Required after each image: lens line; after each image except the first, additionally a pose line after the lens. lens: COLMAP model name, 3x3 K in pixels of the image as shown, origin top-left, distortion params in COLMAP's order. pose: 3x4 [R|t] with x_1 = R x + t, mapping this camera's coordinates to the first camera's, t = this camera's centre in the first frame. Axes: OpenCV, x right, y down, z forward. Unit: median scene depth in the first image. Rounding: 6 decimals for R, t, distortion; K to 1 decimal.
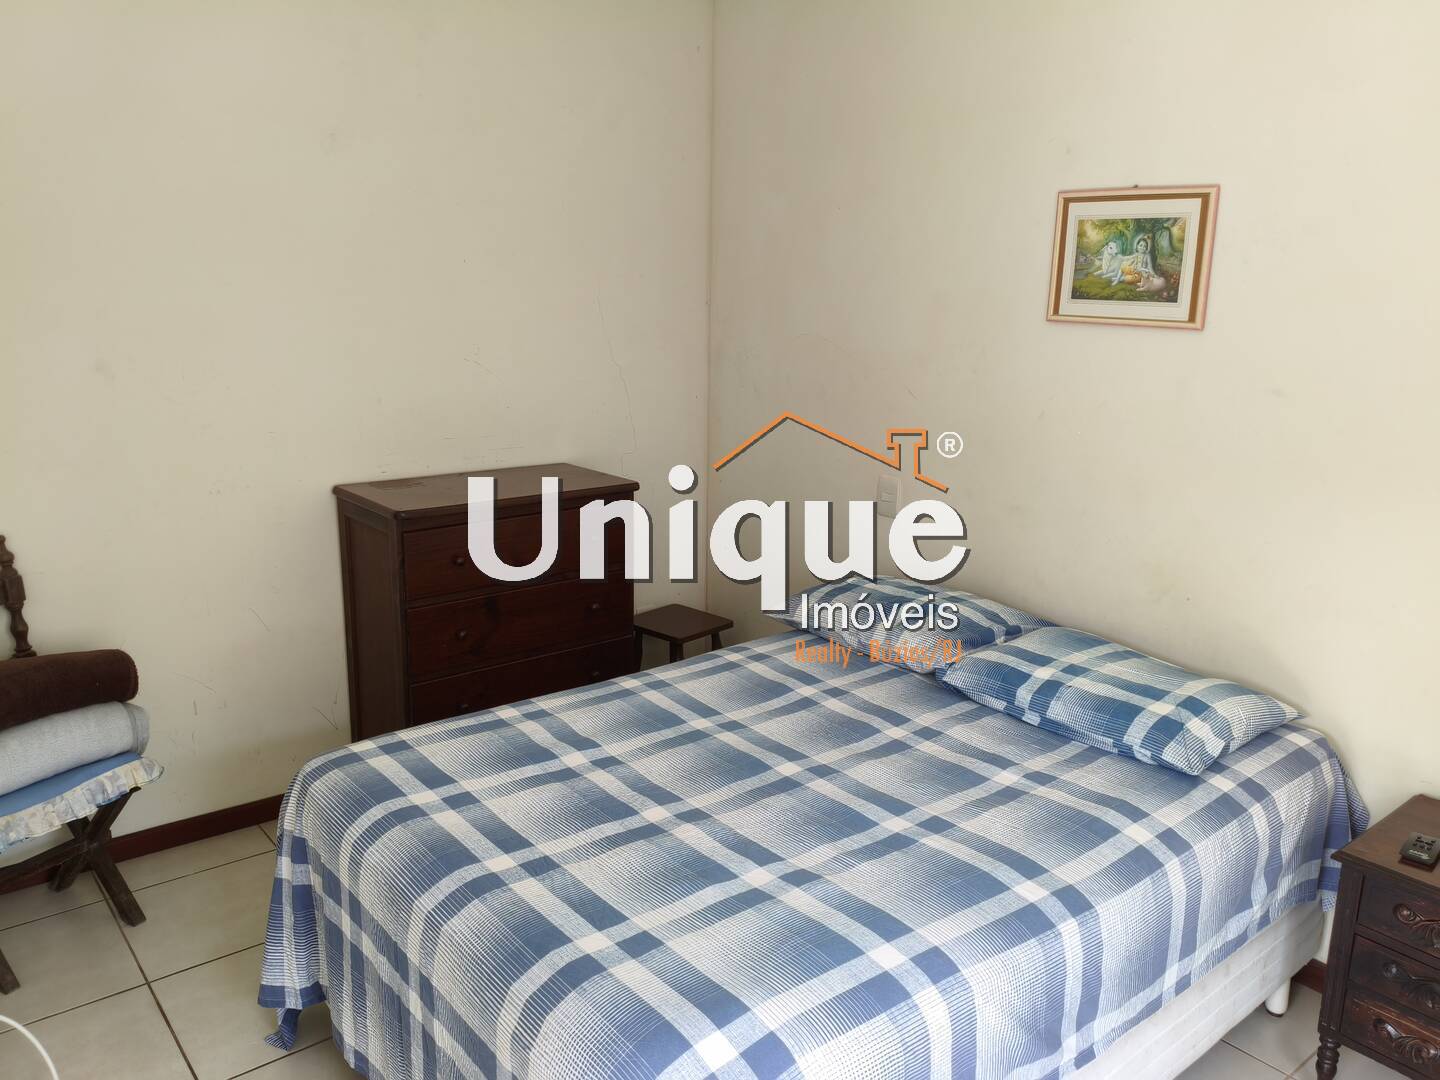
lens RADIAL K [[1105.1, 0, 715.5], [0, 1105.1, 524.3], [0, 0, 1]] dist [0.016113, -0.043059]
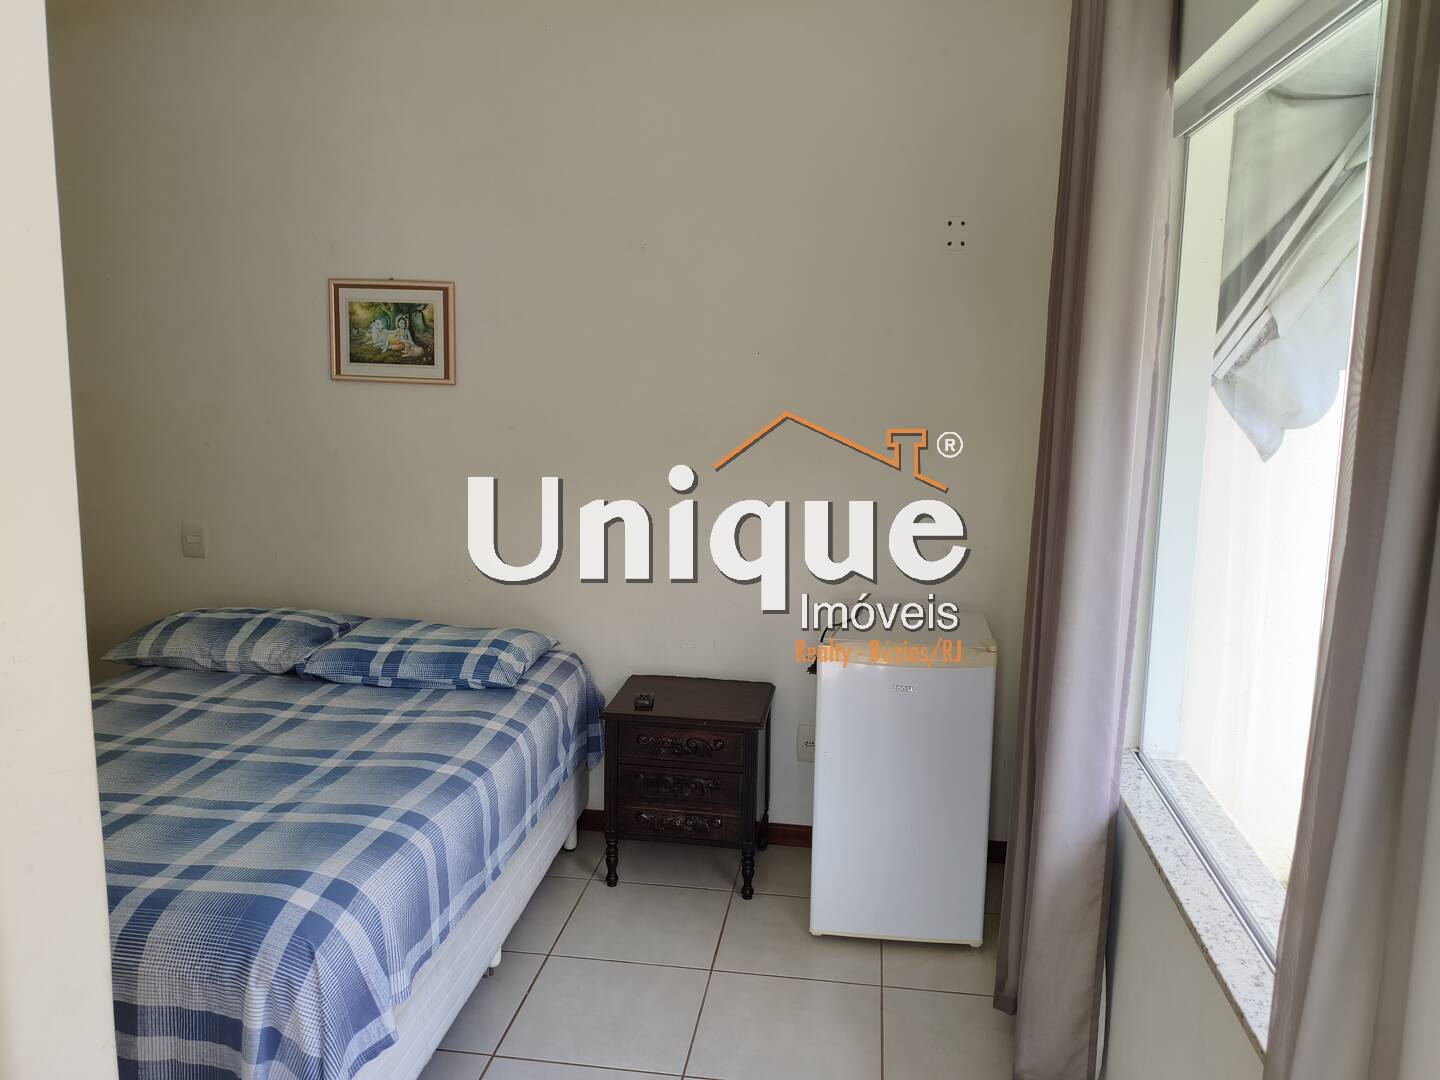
lens RADIAL K [[1105.1, 0, 723.3], [0, 1105.1, 545.7], [0, 0, 1]] dist [0.016113, -0.043059]
pose [[0.725874, -0.117127, 0.677782, -0.294267], [0.138998, 0.990043, 0.022229, 0.042474], [-0.673637, 0.078075, 0.734927, -0.243888]]
